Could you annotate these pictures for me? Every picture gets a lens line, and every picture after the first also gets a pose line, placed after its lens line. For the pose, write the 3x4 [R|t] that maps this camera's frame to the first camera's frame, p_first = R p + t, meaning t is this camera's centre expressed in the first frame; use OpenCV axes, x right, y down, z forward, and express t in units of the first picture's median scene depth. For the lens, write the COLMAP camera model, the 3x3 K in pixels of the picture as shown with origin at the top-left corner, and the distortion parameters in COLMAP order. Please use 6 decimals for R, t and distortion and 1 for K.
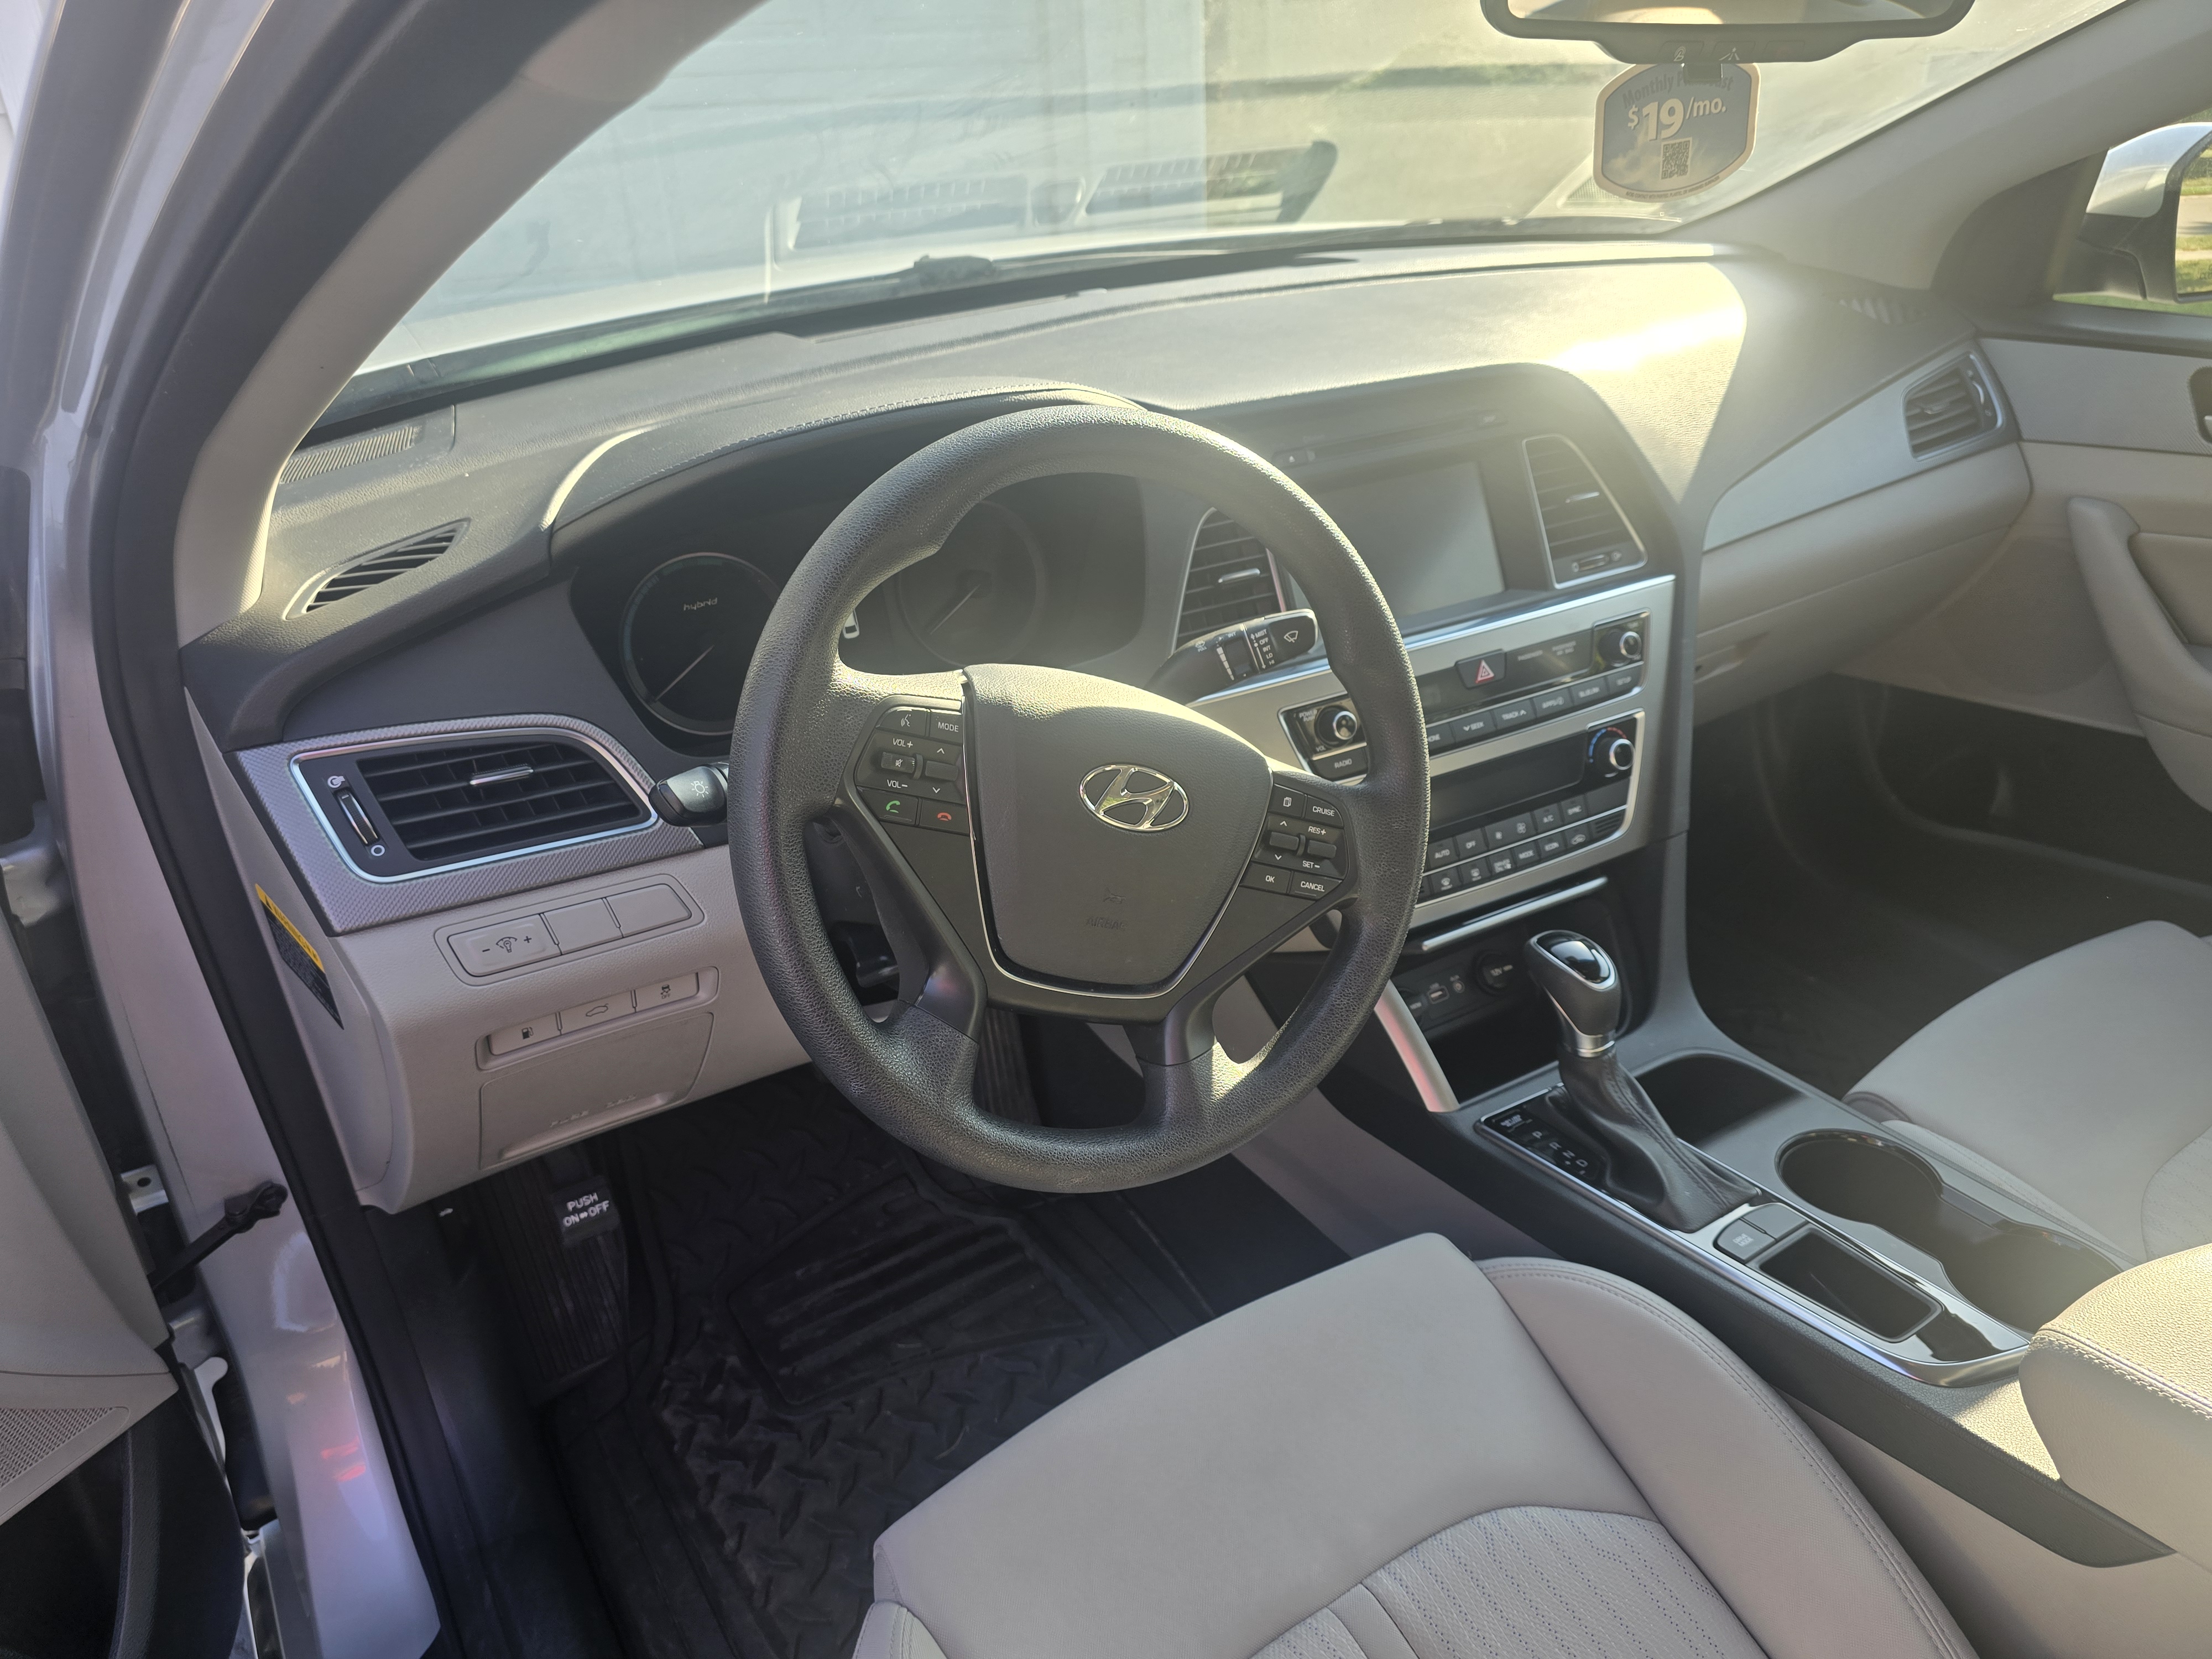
lens RADIAL K [[1516.3, 0, 1107.8], [0, 1516.3, 837.4], [0, 0, 1]] dist [0.040934, -0.033503]
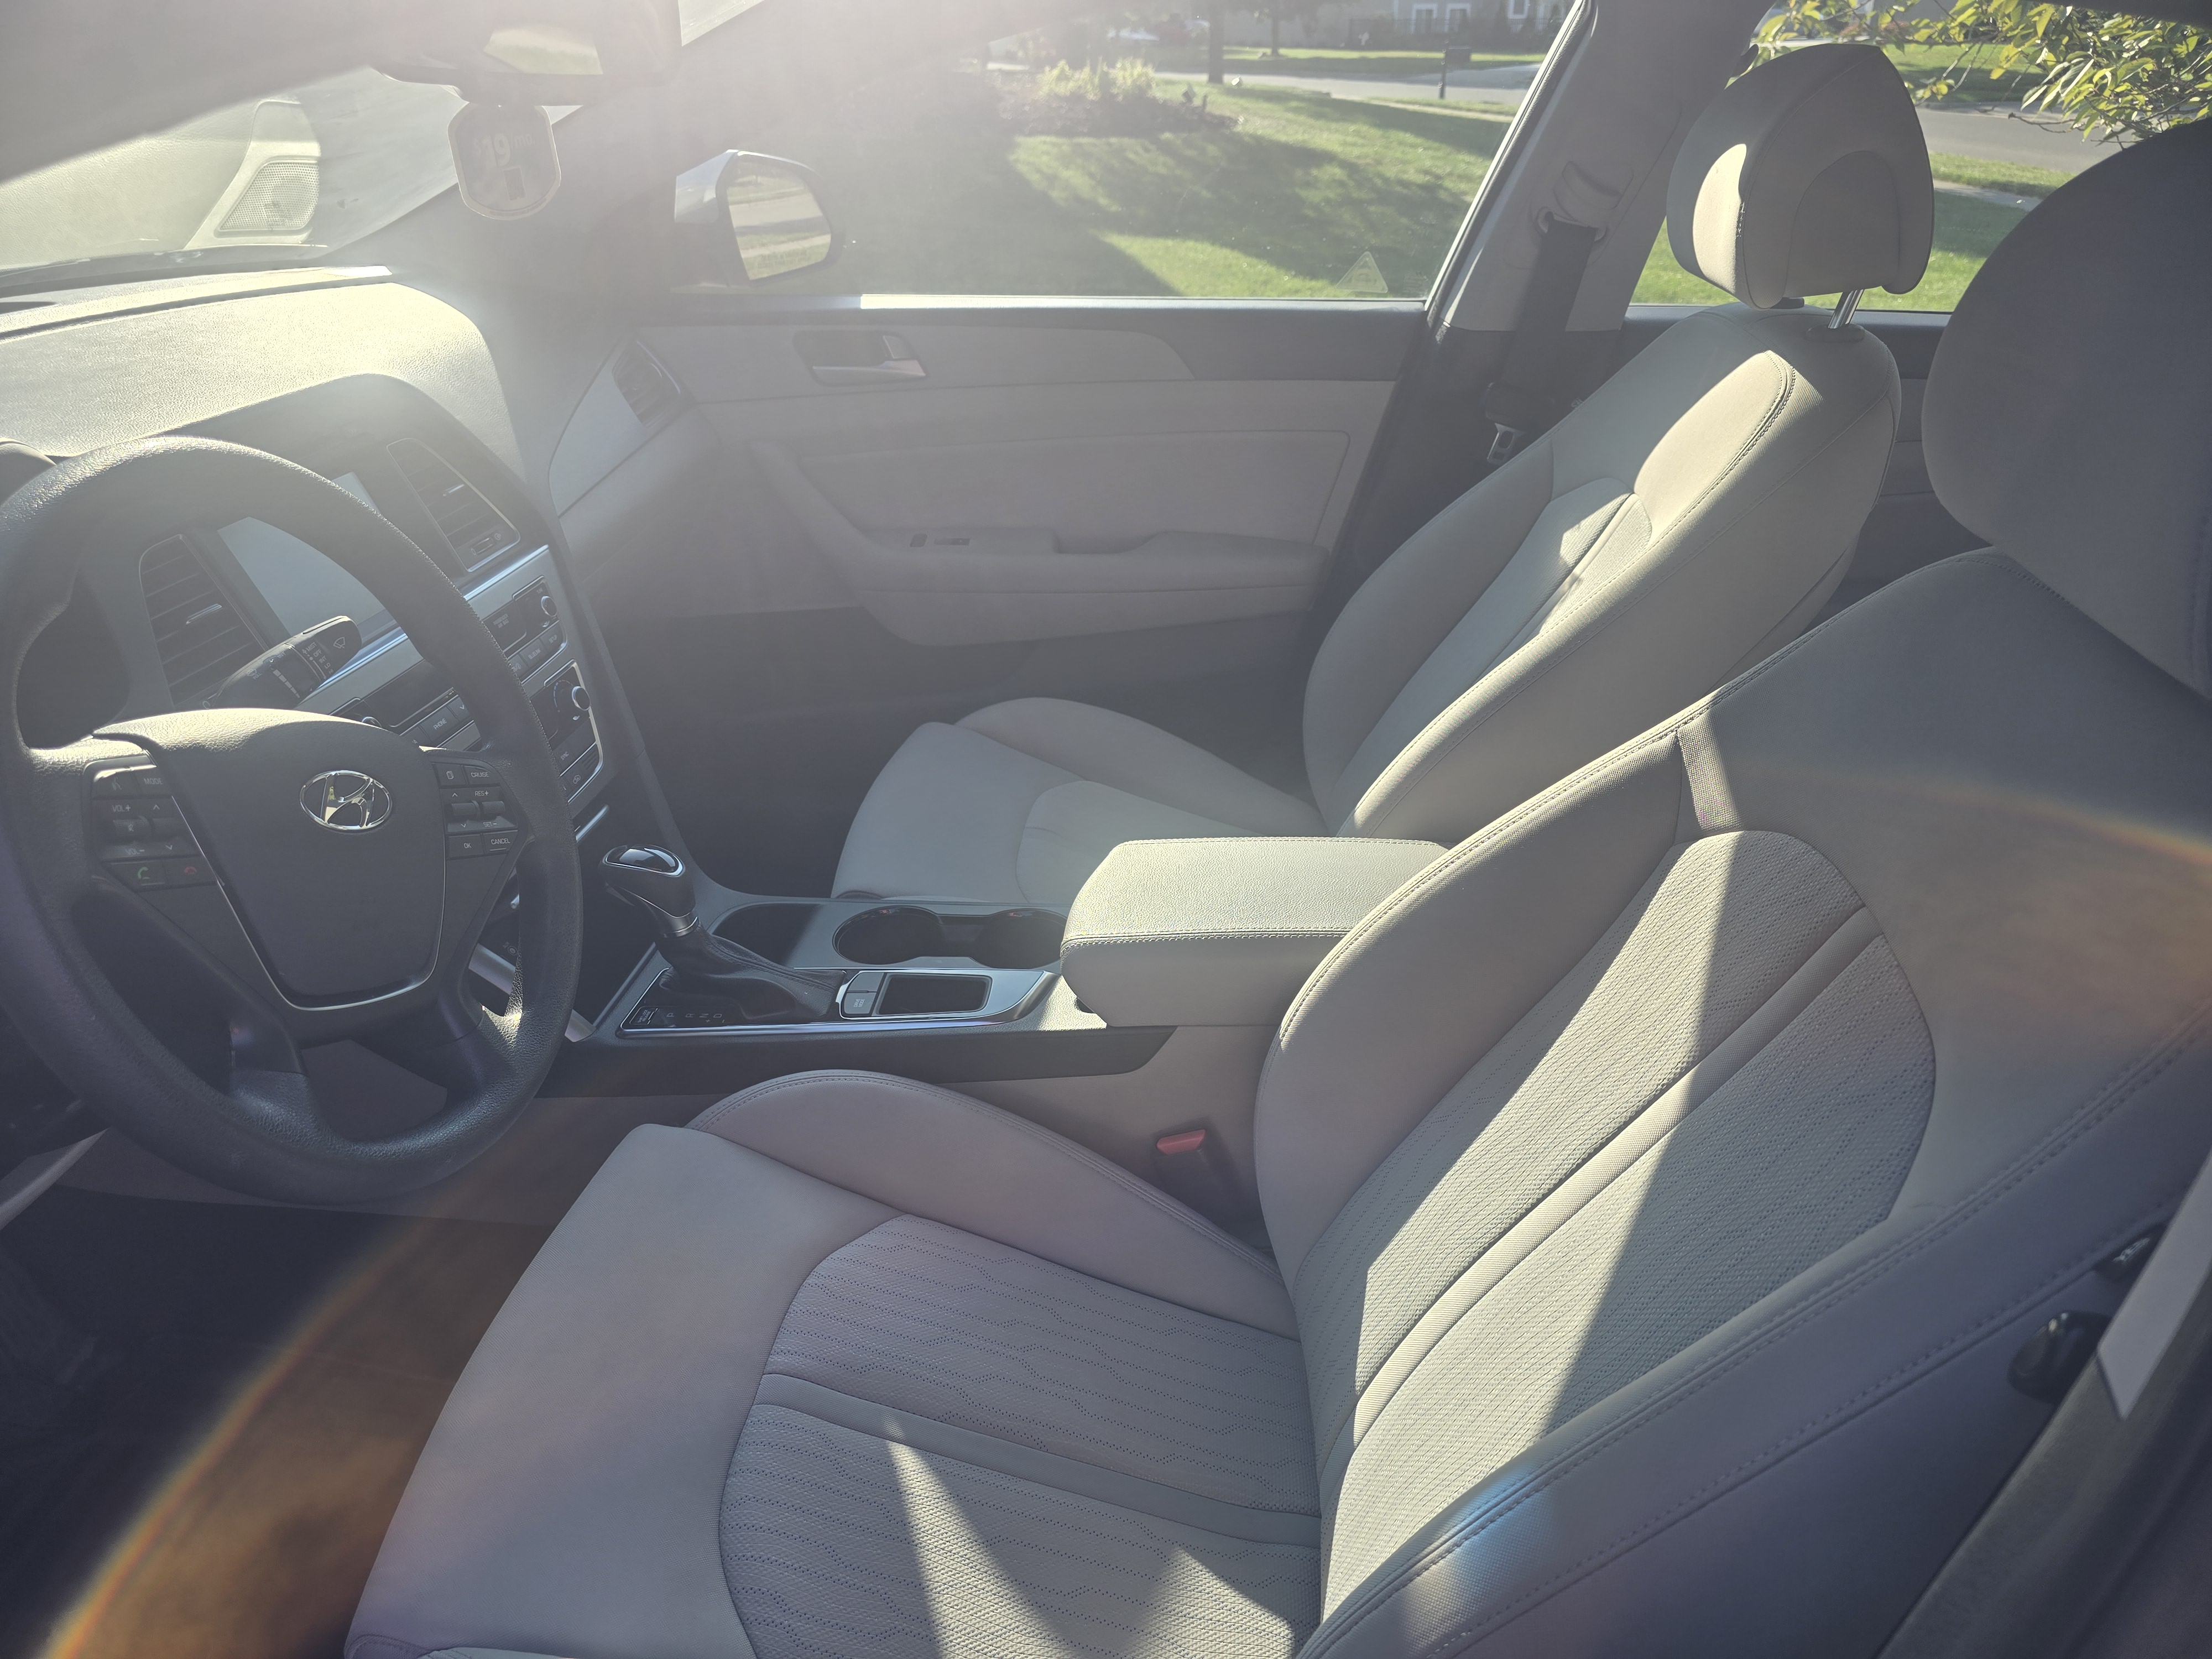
lens RADIAL K [[1516.3, 0, 1094.3], [0, 1516.3, 834.9], [0, 0, 1]] dist [0.040934, -0.033503]
pose [[0.613453, -0.332000, 0.716555, -0.318624], [0.346151, 0.928576, 0.133891, 0.024226], [-0.709827, 0.165900, 0.684560, -0.051346]]
